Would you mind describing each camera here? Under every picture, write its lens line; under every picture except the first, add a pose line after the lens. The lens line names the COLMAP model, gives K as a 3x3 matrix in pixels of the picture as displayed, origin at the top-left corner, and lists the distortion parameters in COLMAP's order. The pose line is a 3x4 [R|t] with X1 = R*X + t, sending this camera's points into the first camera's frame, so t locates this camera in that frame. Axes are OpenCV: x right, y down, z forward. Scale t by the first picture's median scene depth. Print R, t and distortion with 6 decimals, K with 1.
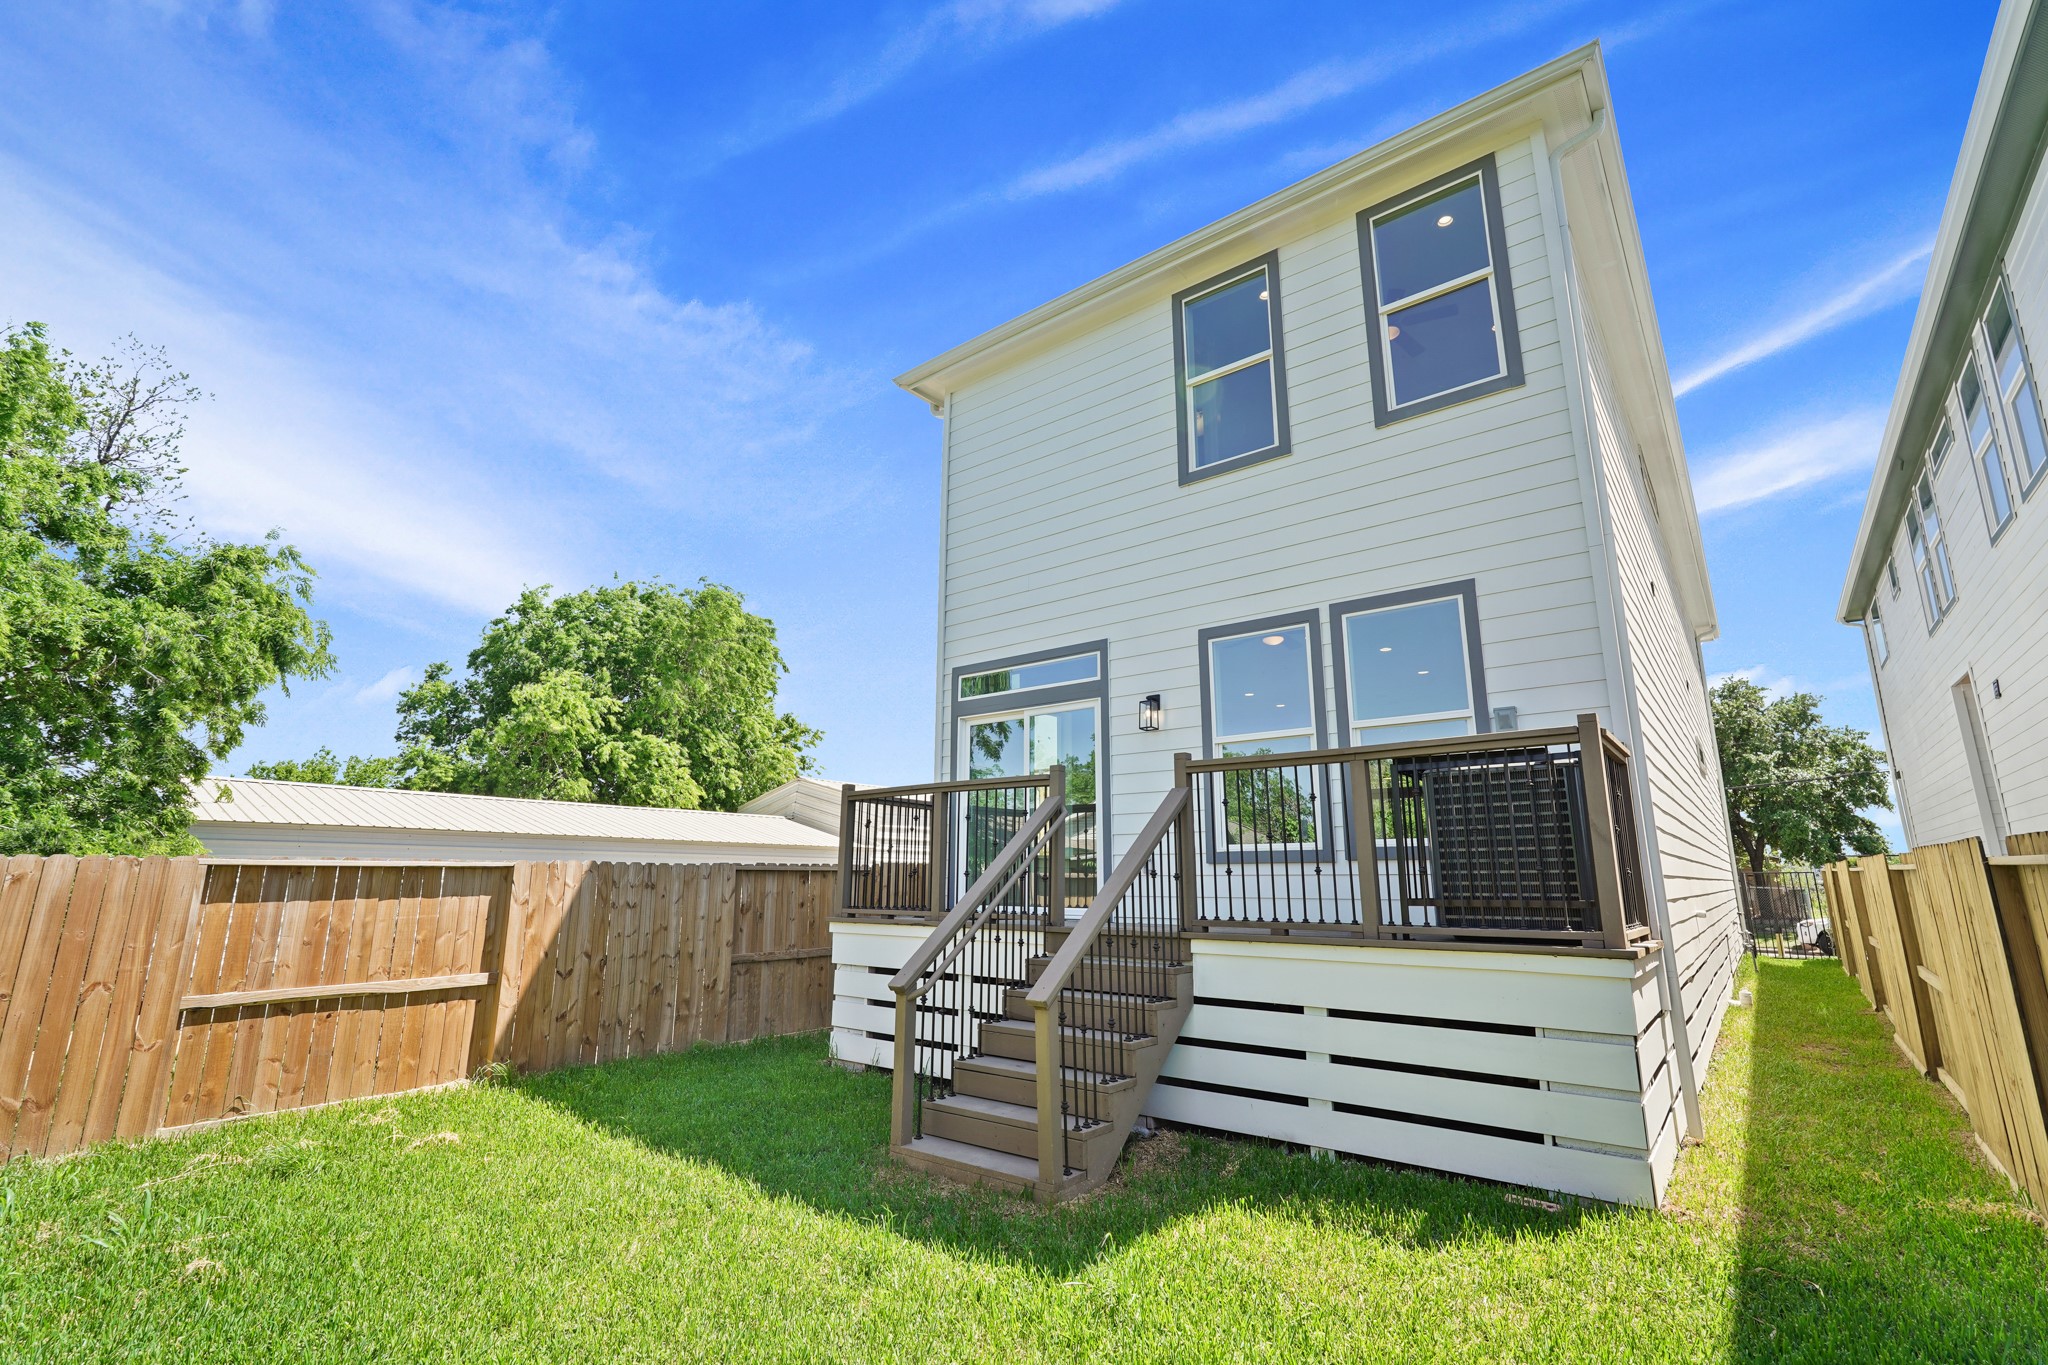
lens RADIAL K [[922.6, 0, 1031.4], [0, 922.6, 672.7], [0, 0, 1]] dist [-0.011129, 0.006135]
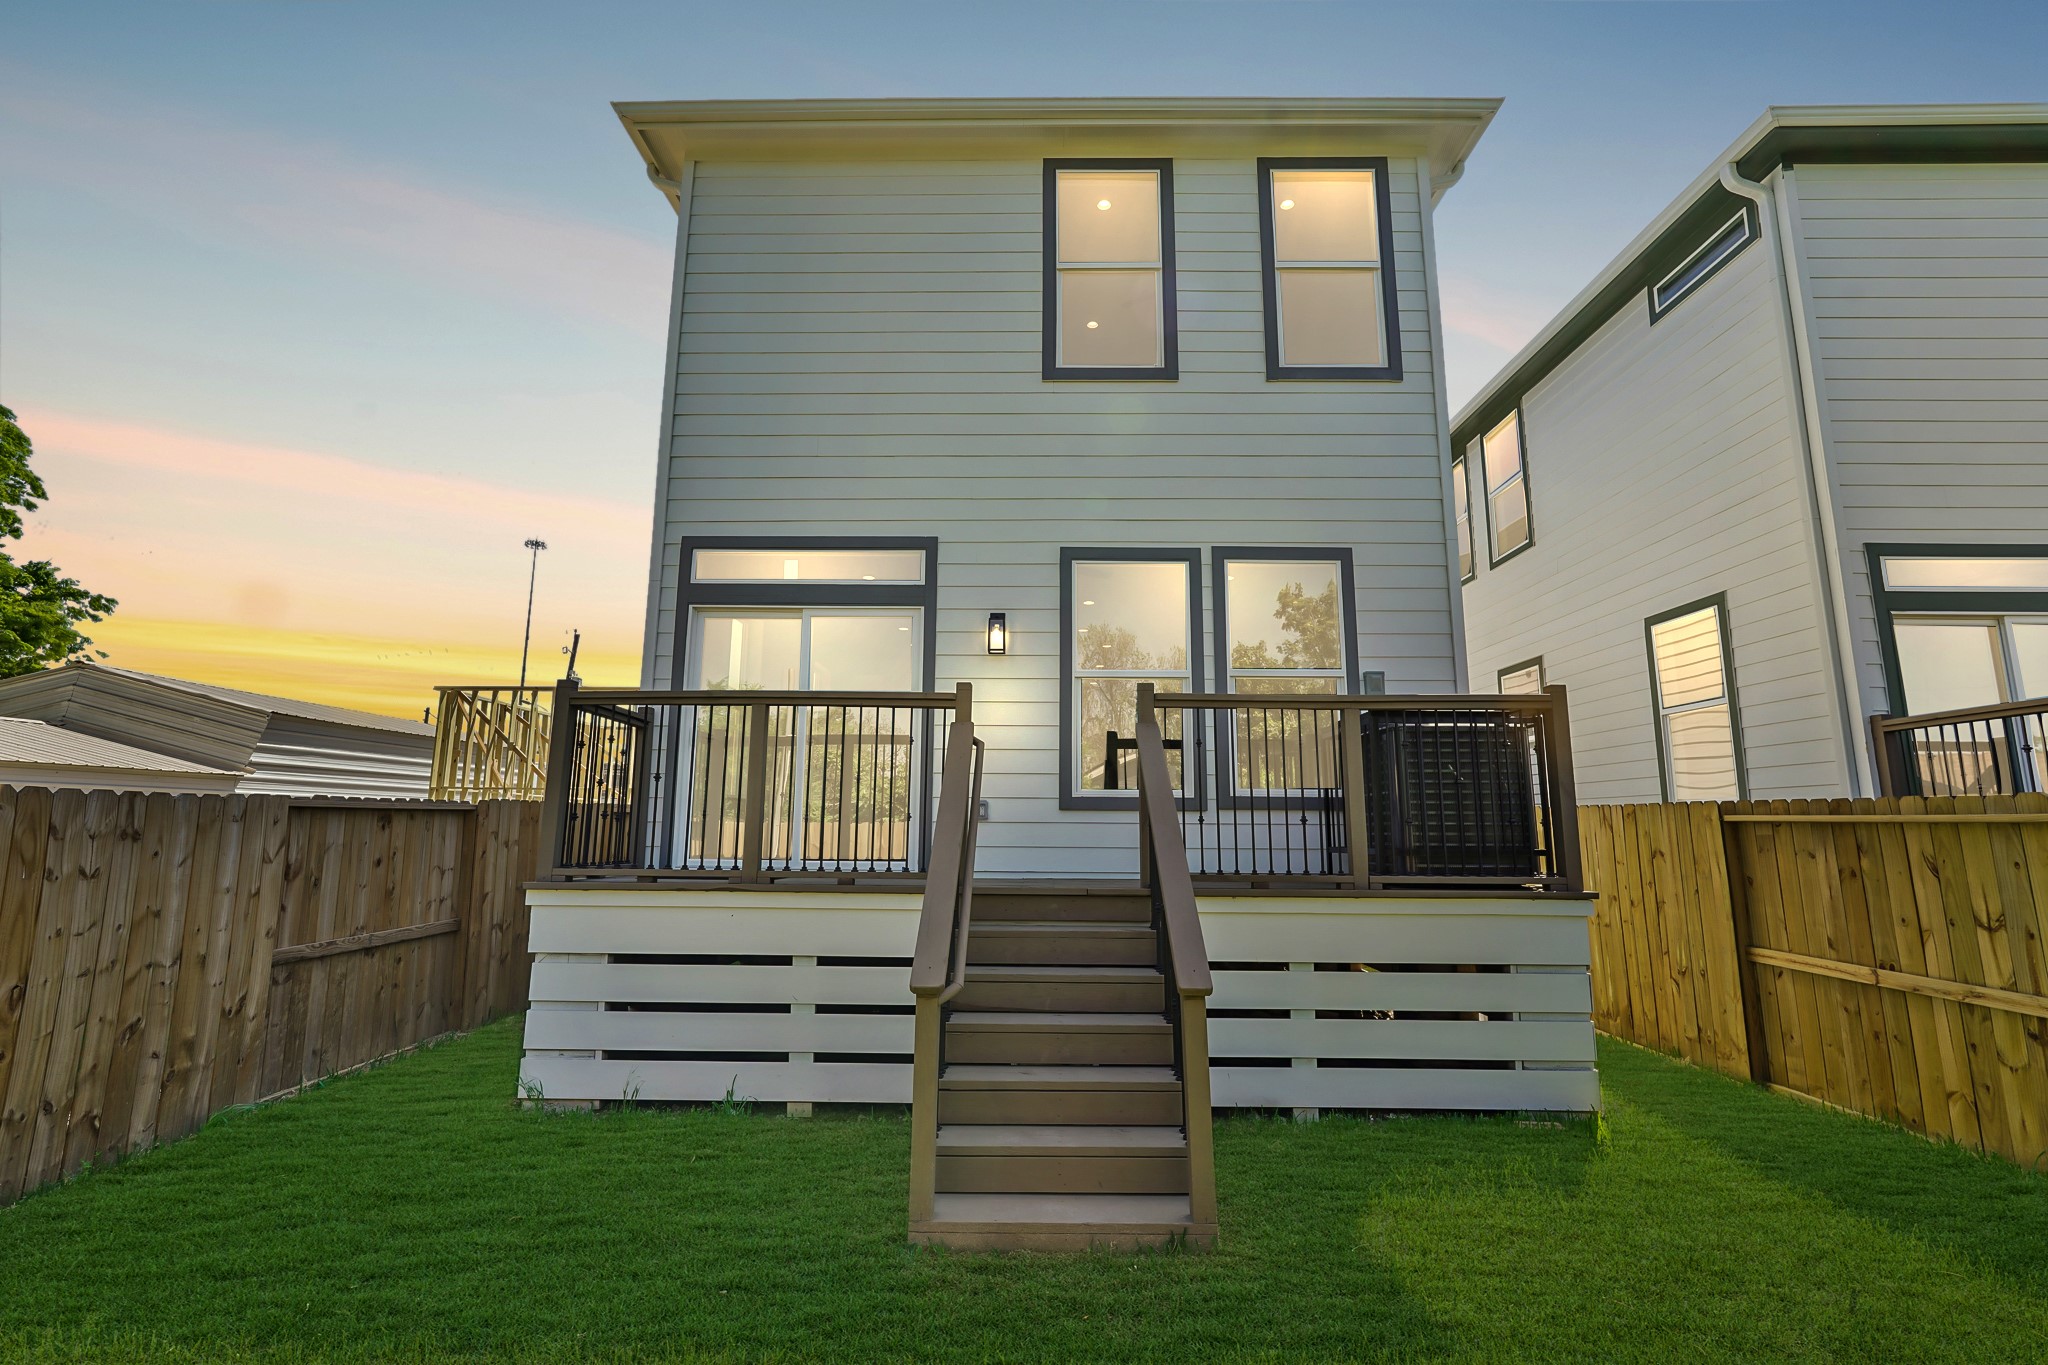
lens RADIAL K [[922.6, 0, 1038.7], [0, 922.6, 668.3], [0, 0, 1]] dist [-0.011129, 0.006135]
pose [[0.786708, 0.109123, 0.607604, -0.351795], [-0.140290, 0.990103, 0.003826, 0.066308], [-0.601173, -0.088251, 0.794231, 0.296296]]
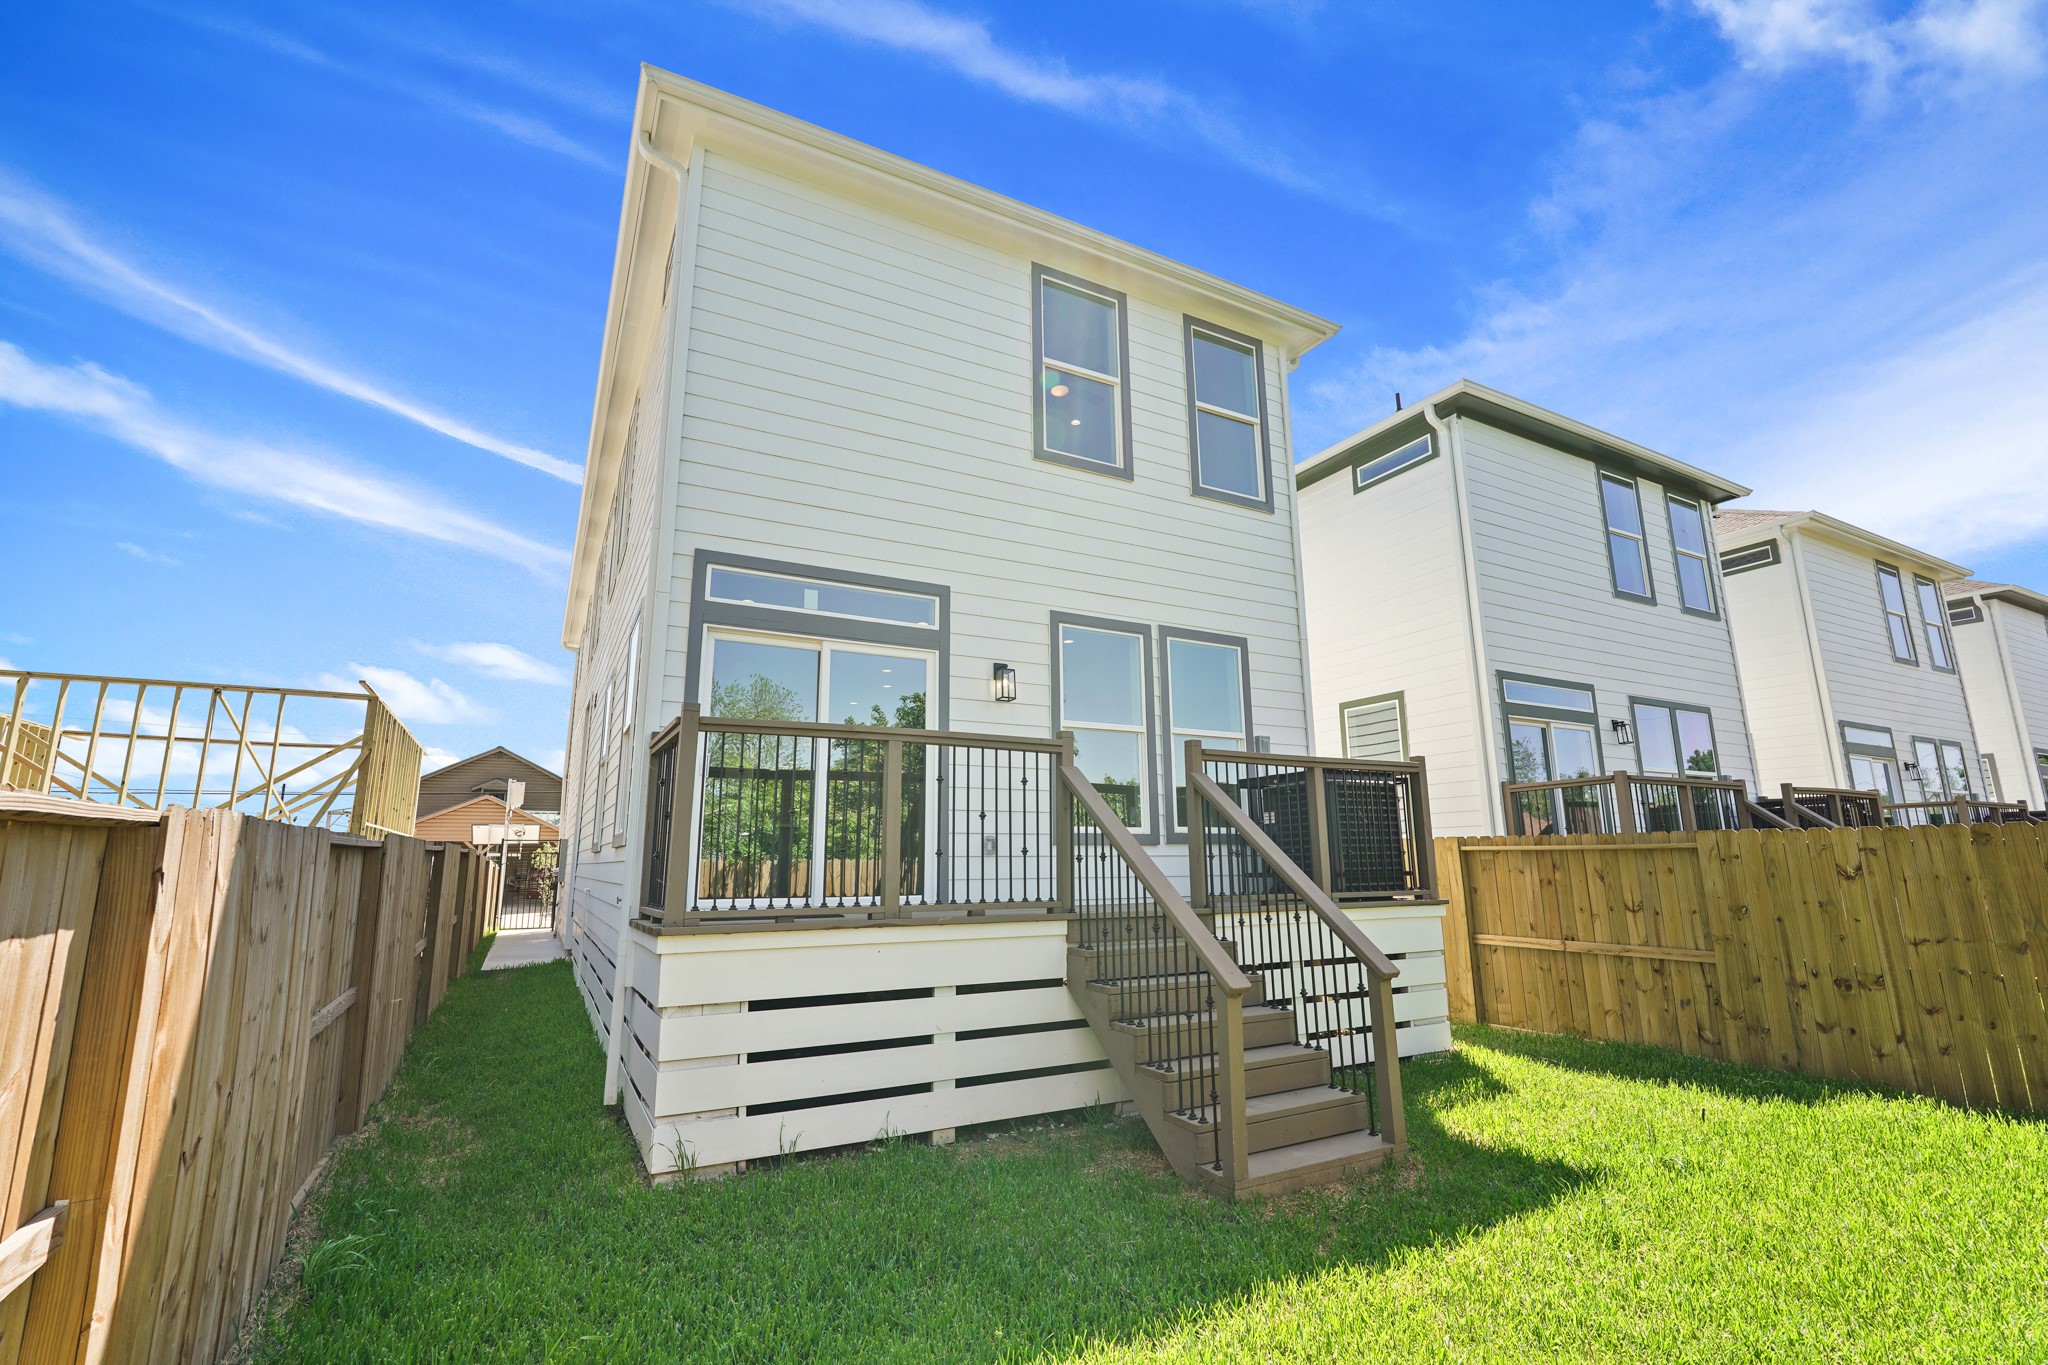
lens RADIAL K [[922.6, 0, 1080.7], [0, 922.6, 648.9], [0, 0, 1]] dist [-0.011129, 0.006135]
pose [[0.362508, 0.203948, 0.909392, -0.692088], [-0.196757, 0.970517, -0.139224, 0.124575], [-0.910975, -0.128459, 0.391948, 0.562672]]
